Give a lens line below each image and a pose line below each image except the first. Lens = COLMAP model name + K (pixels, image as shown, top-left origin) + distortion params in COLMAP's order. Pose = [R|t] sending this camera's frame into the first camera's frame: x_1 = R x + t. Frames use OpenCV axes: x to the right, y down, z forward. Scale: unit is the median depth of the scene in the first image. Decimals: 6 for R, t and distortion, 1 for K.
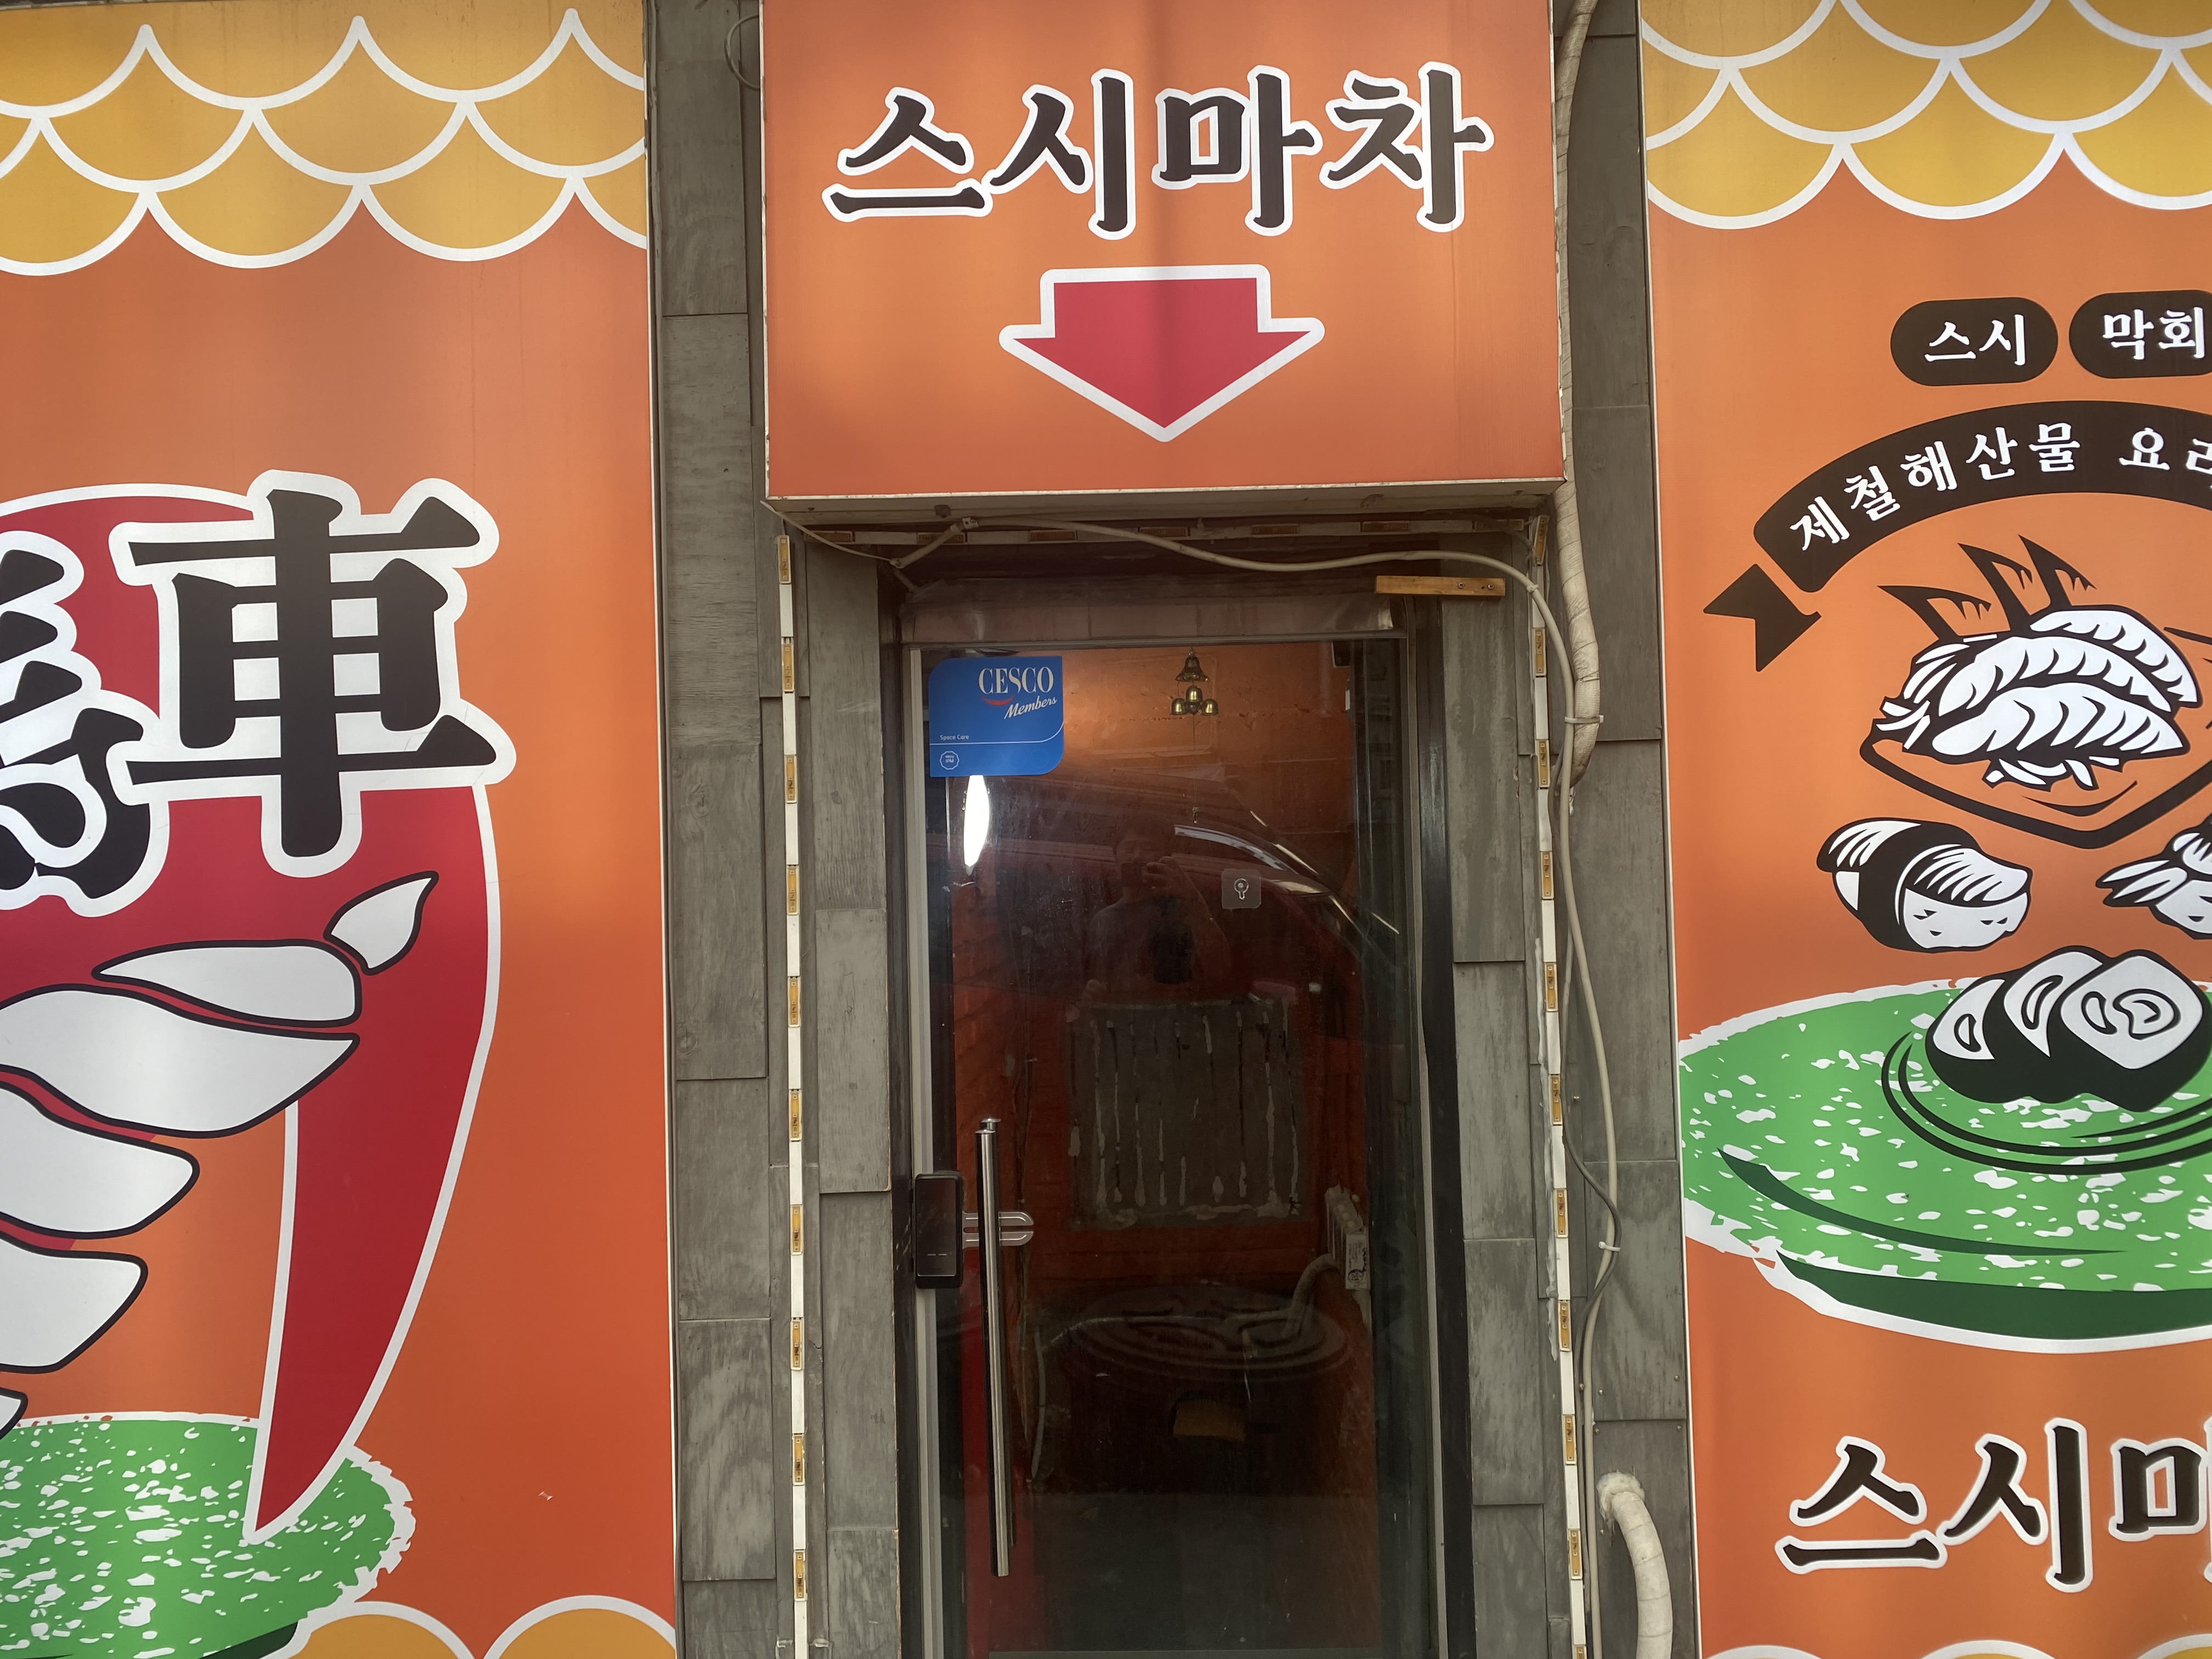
lens RADIAL K [[1668.3, 0, 1105.2], [0, 1668.3, 828.9], [0, 0, 1]] dist [0.003326, 0.000396]
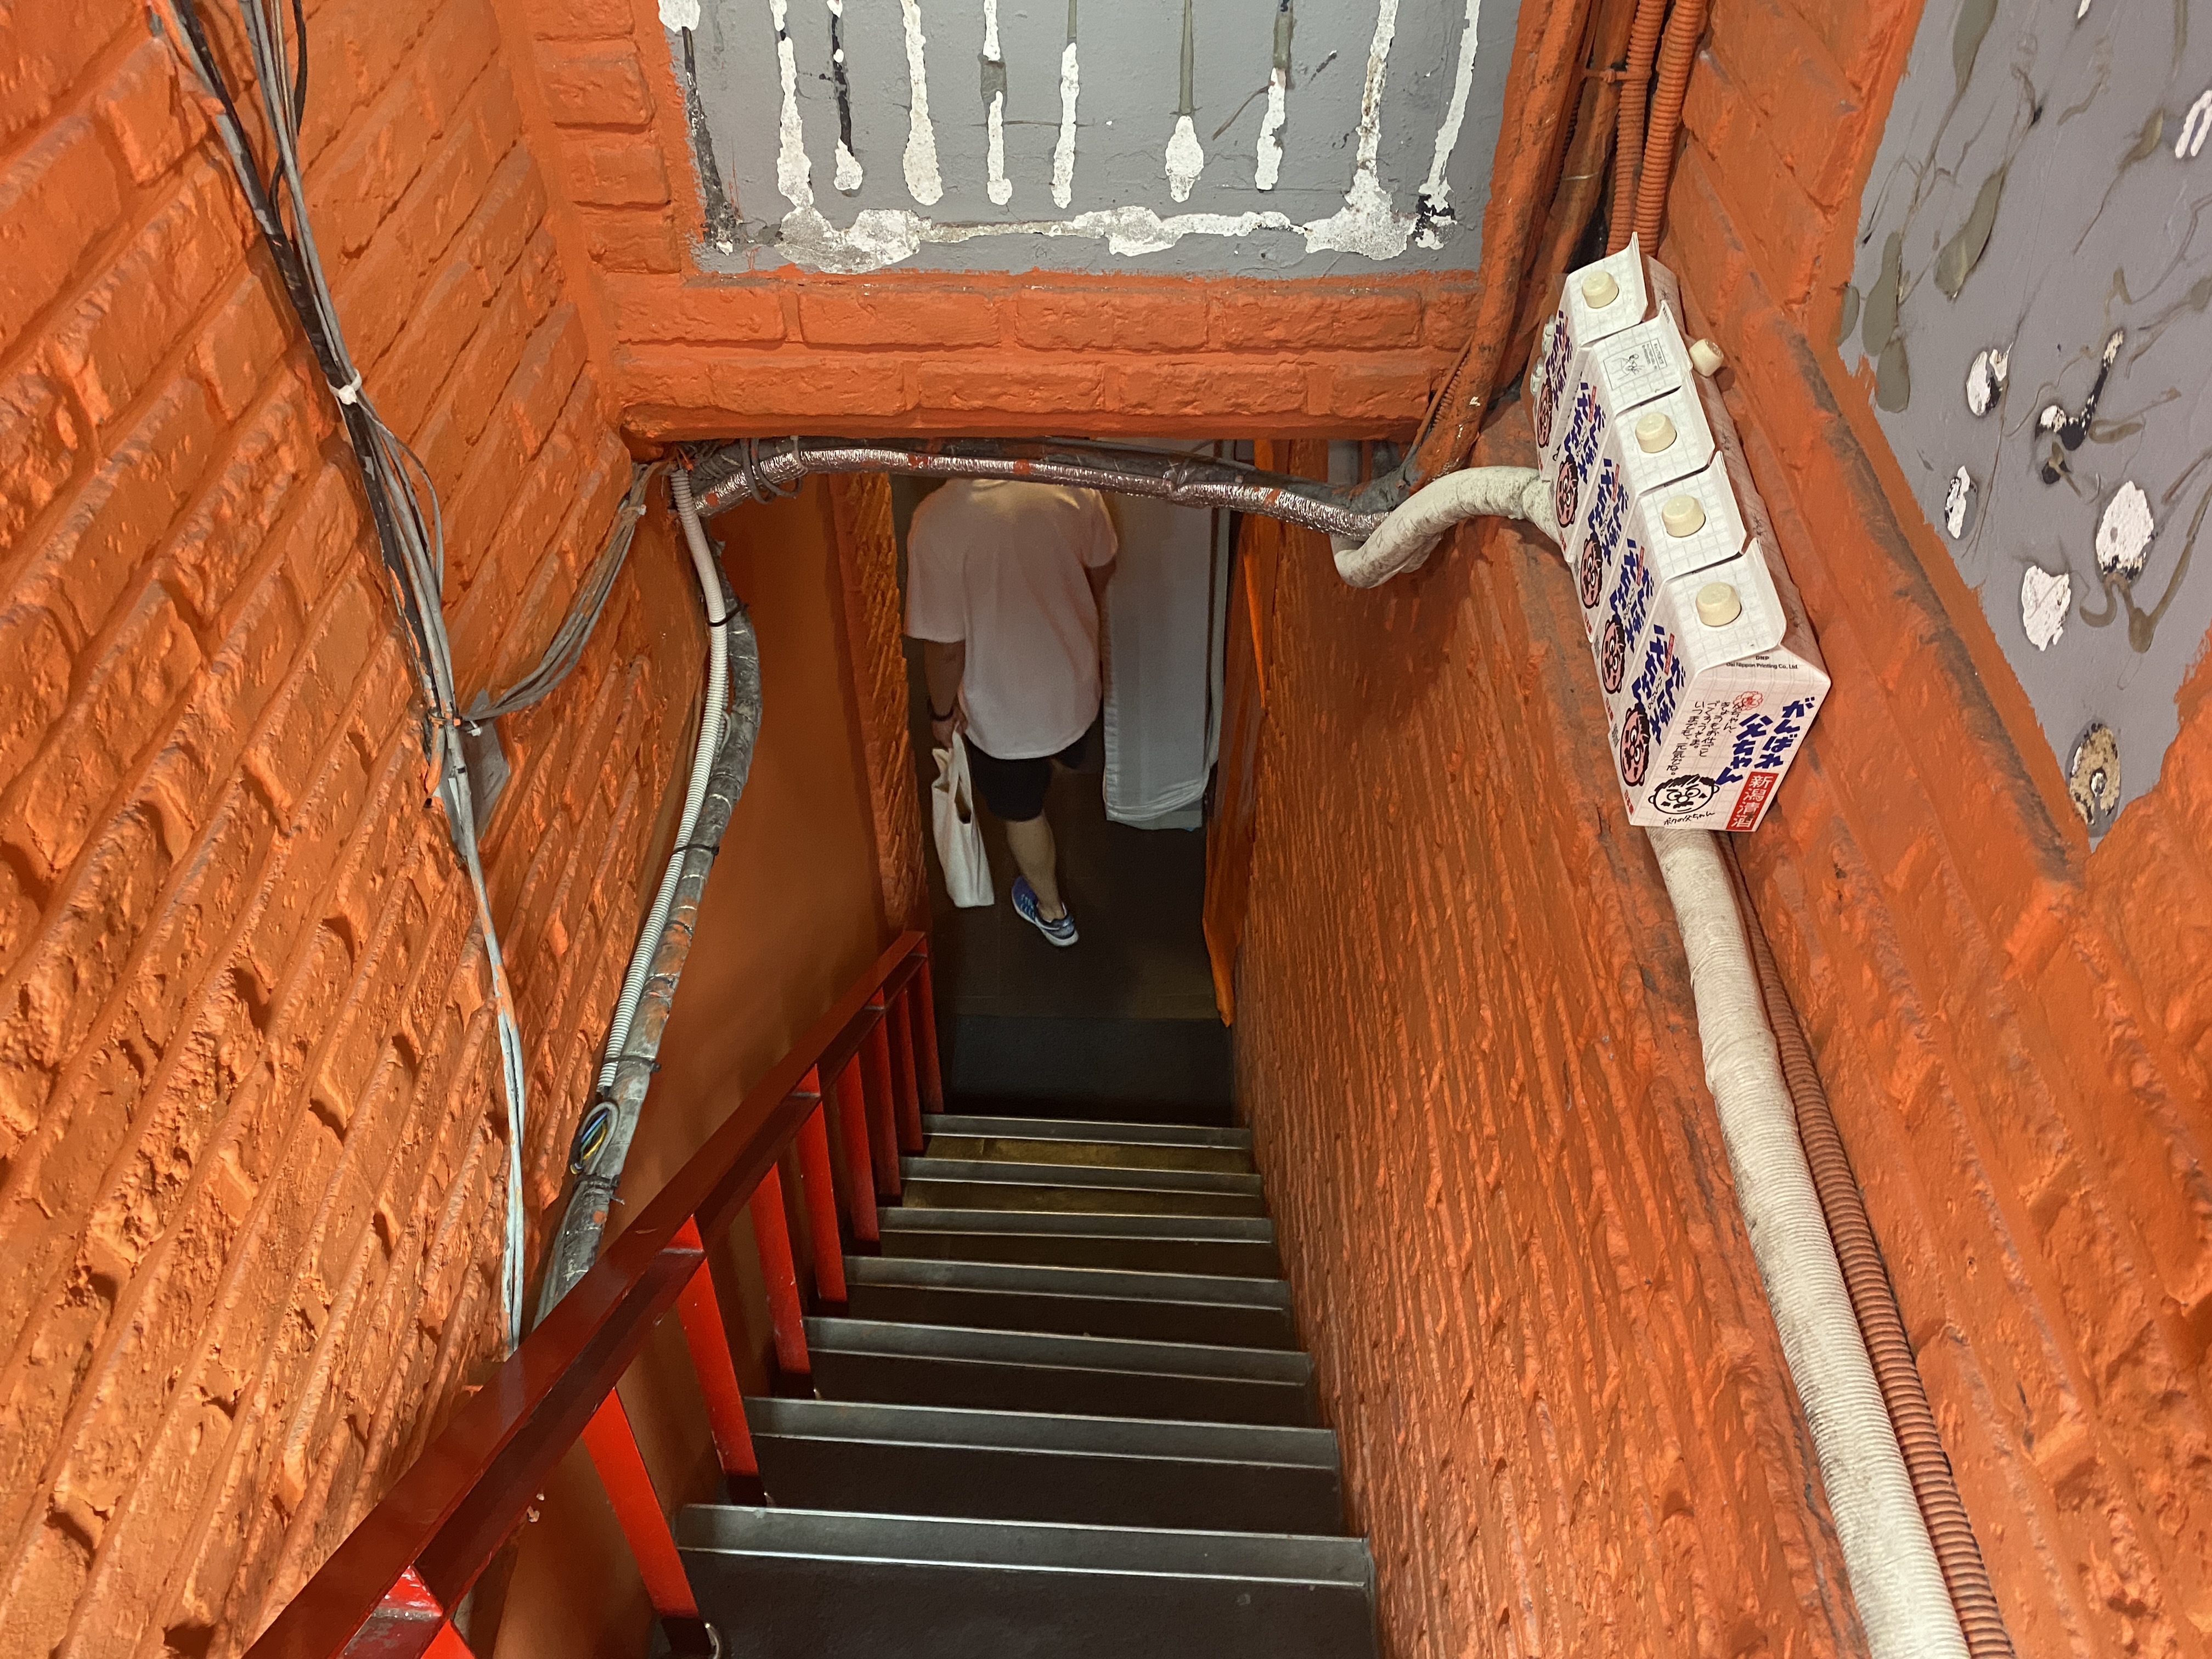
lens RADIAL K [[1668.3, 0, 1098.5], [0, 1668.3, 828.0], [0, 0, 1]] dist [0.003326, 0.000396]
pose [[0.999296, 0.030413, 0.021958, 0.049368], [-0.036704, 0.671905, 0.739728, 0.076643], [0.007744, -0.740013, 0.672548, 0.712378]]
